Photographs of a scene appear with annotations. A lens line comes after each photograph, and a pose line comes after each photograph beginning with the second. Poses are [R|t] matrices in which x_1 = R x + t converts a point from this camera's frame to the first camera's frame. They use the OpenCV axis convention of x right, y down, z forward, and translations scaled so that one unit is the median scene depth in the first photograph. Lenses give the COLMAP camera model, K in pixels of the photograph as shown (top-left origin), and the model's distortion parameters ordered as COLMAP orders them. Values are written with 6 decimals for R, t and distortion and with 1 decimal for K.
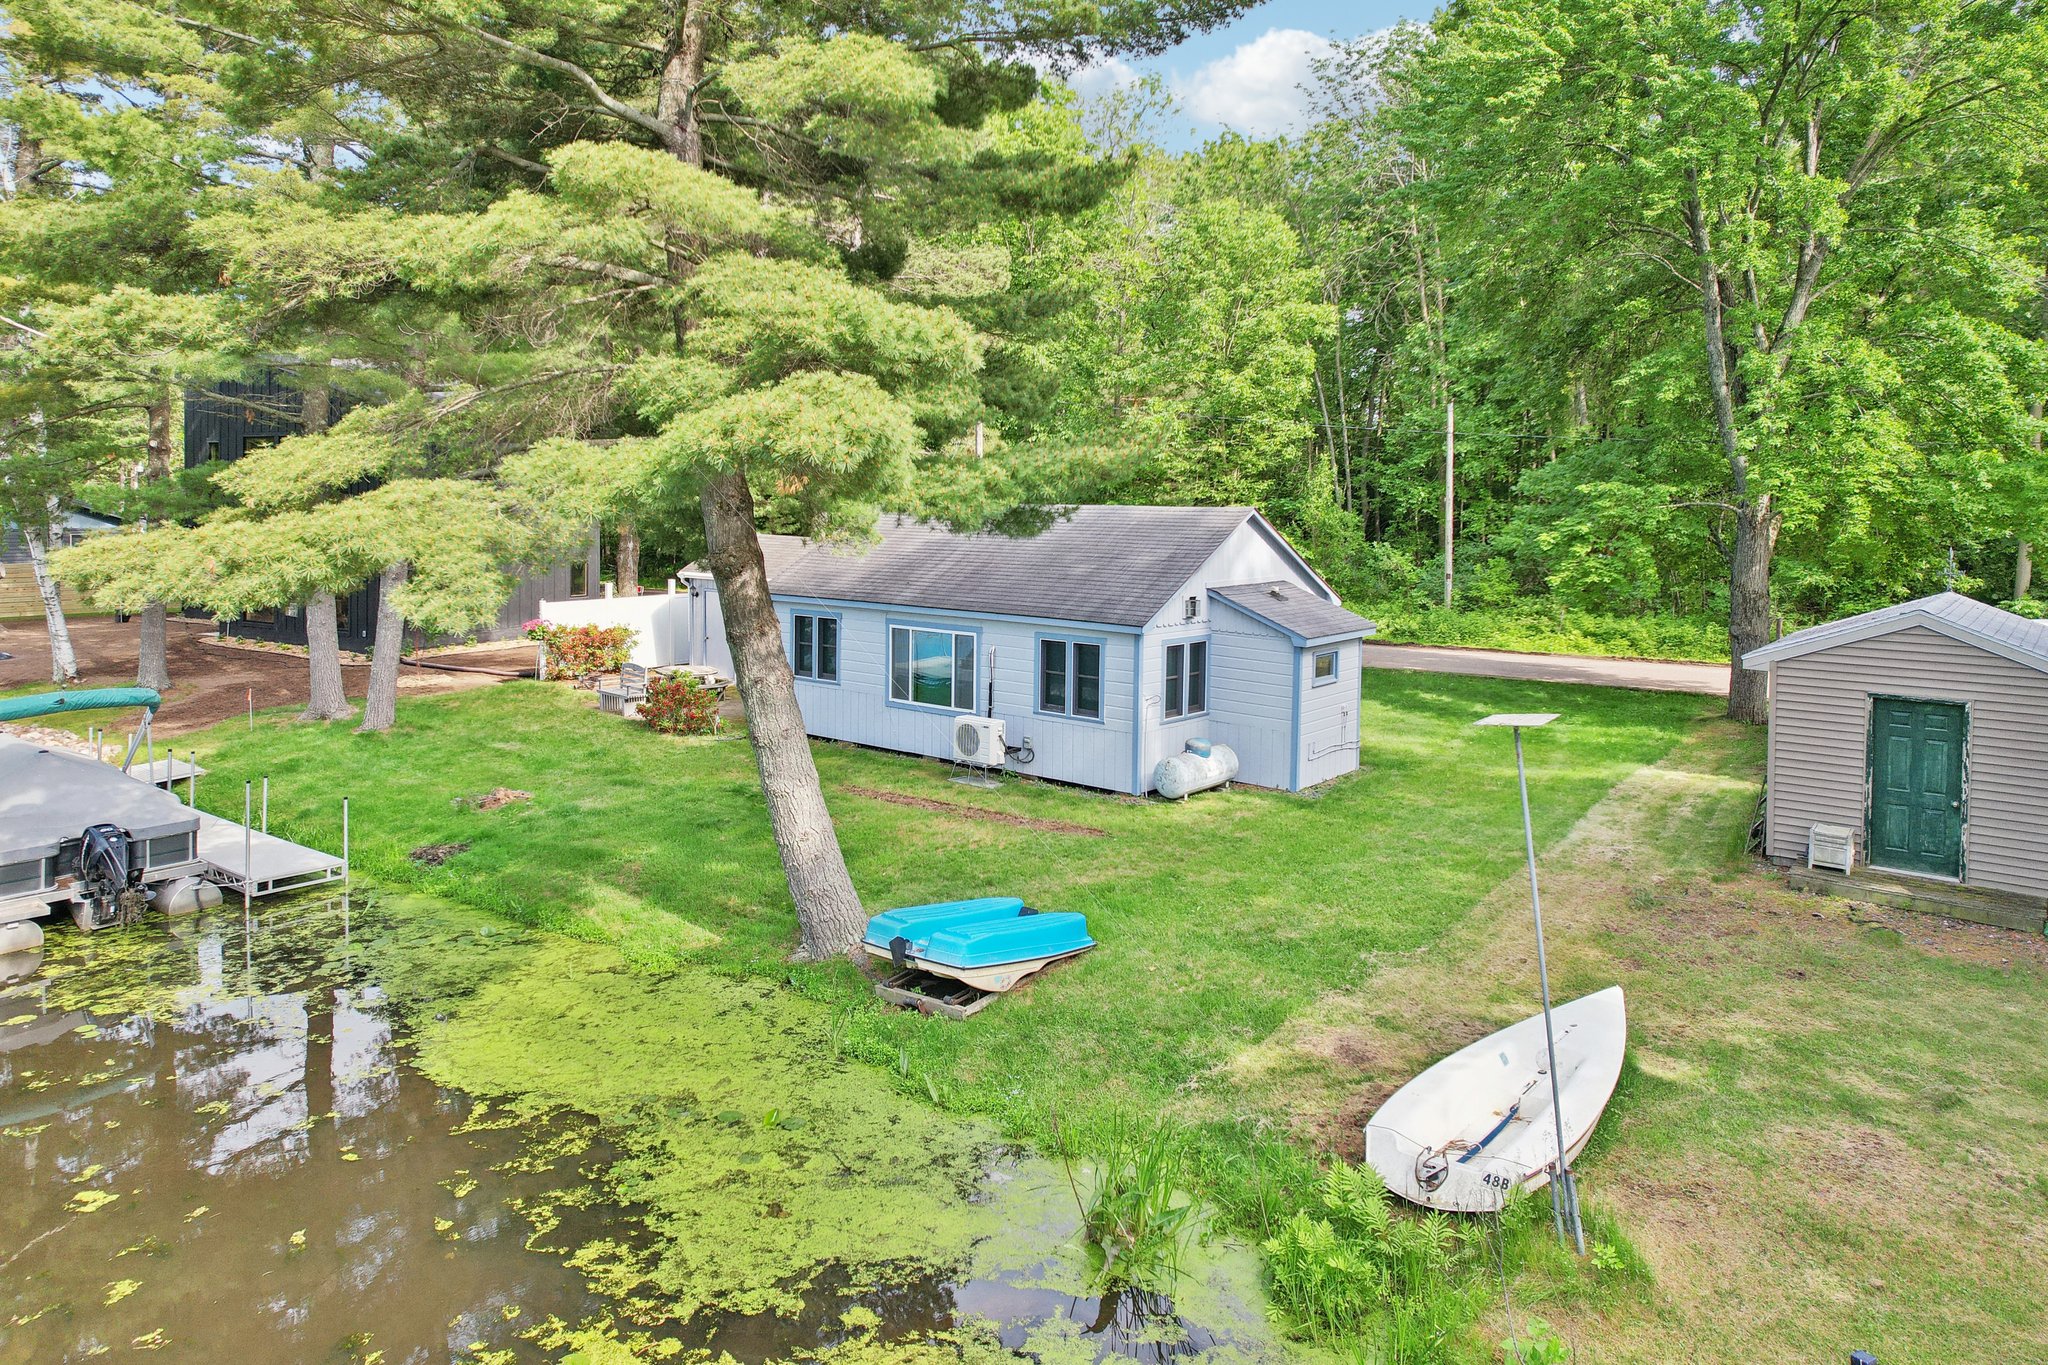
lens RADIAL K [[1302.1, 0, 1084.9], [0, 1302.1, 477.7], [0, 0, 1]] dist [-0.060238, 0.044220]
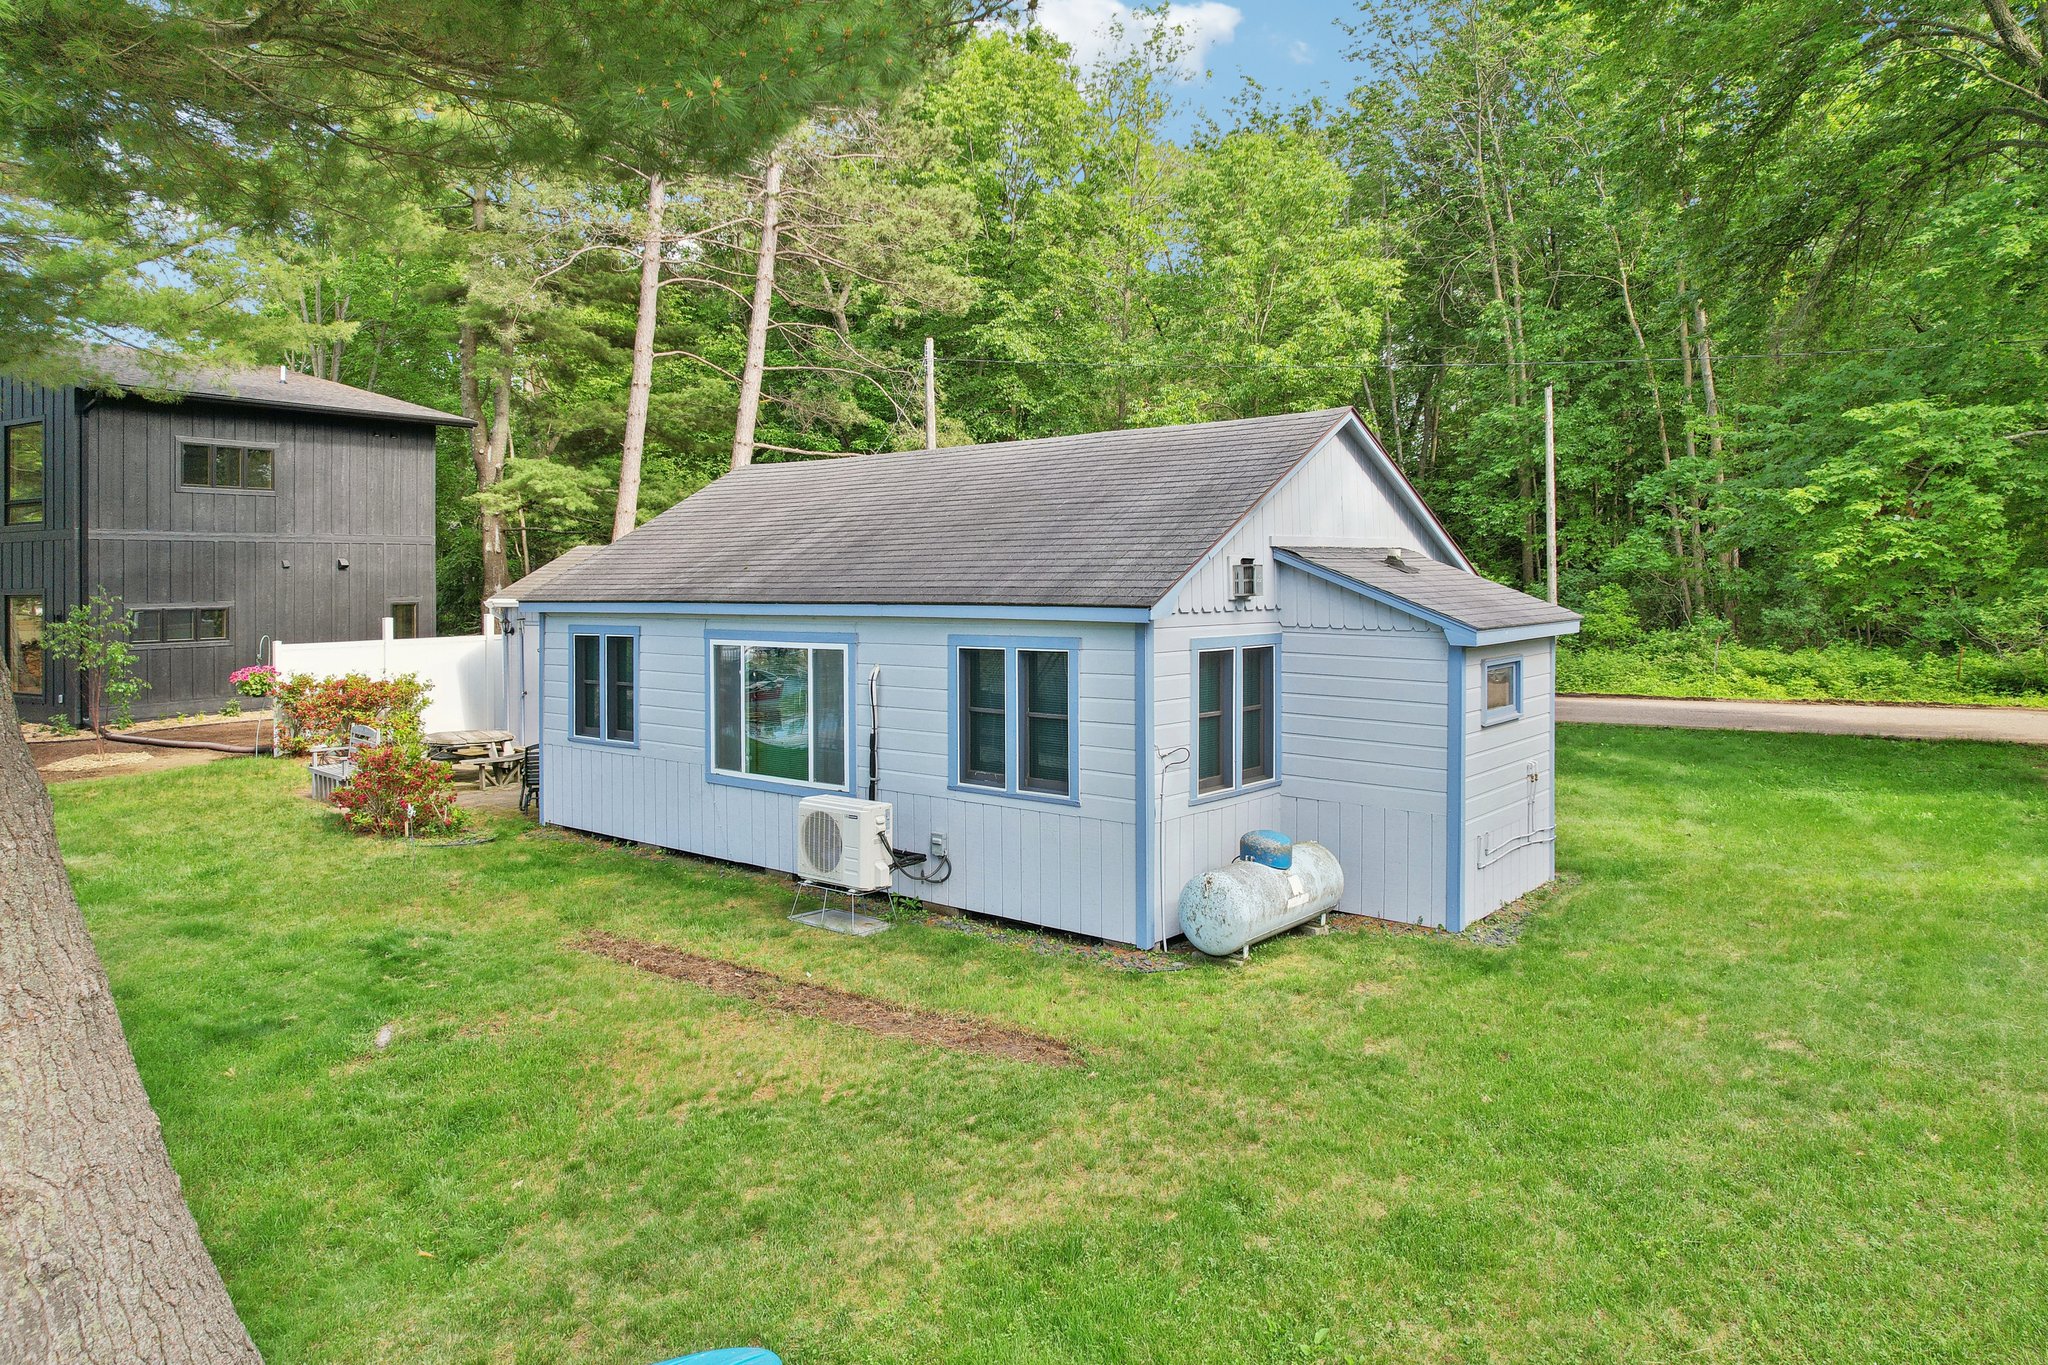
lens RADIAL K [[1302.1, 0, 1073.8], [0, 1302.1, 599.1], [0, 0, 1]] dist [-0.060238, 0.044220]
pose [[0.999433, -0.023837, -0.023794, 0.025220], [0.024540, 0.999257, 0.029706, 0.088085], [0.023068, -0.030273, 0.999275, 0.466890]]
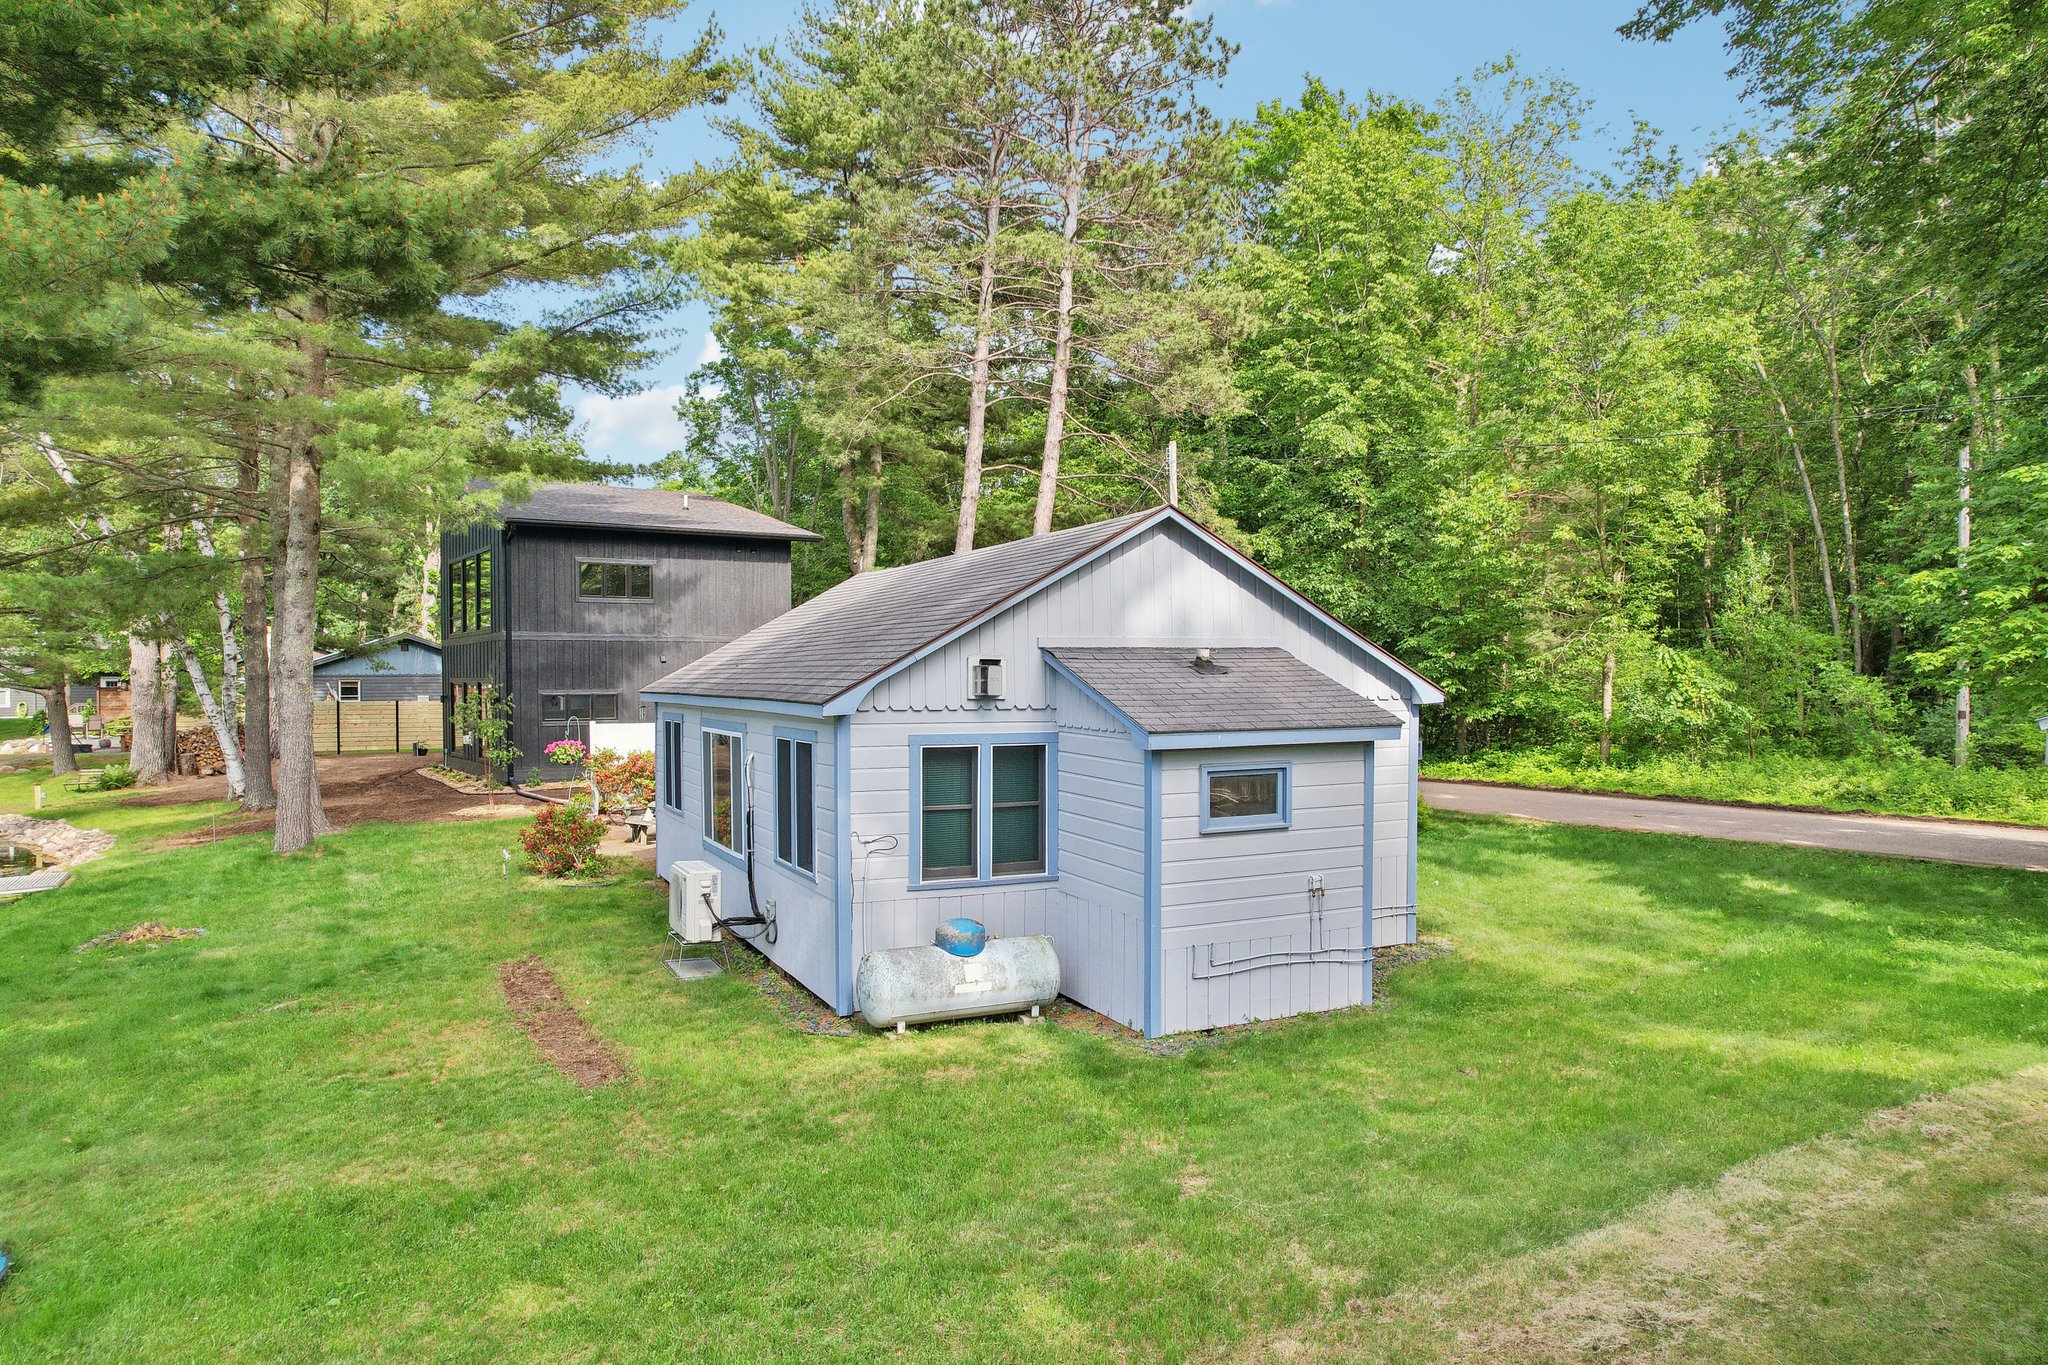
lens RADIAL K [[1302.1, 0, 1084.2], [0, 1302.1, 687.9], [0, 0, 1]] dist [-0.060238, 0.044220]
pose [[0.904185, -0.012988, -0.426944, 0.339571], [0.022037, 0.999625, 0.016262, 0.092525], [0.426573, -0.024112, 0.904132, 0.510280]]
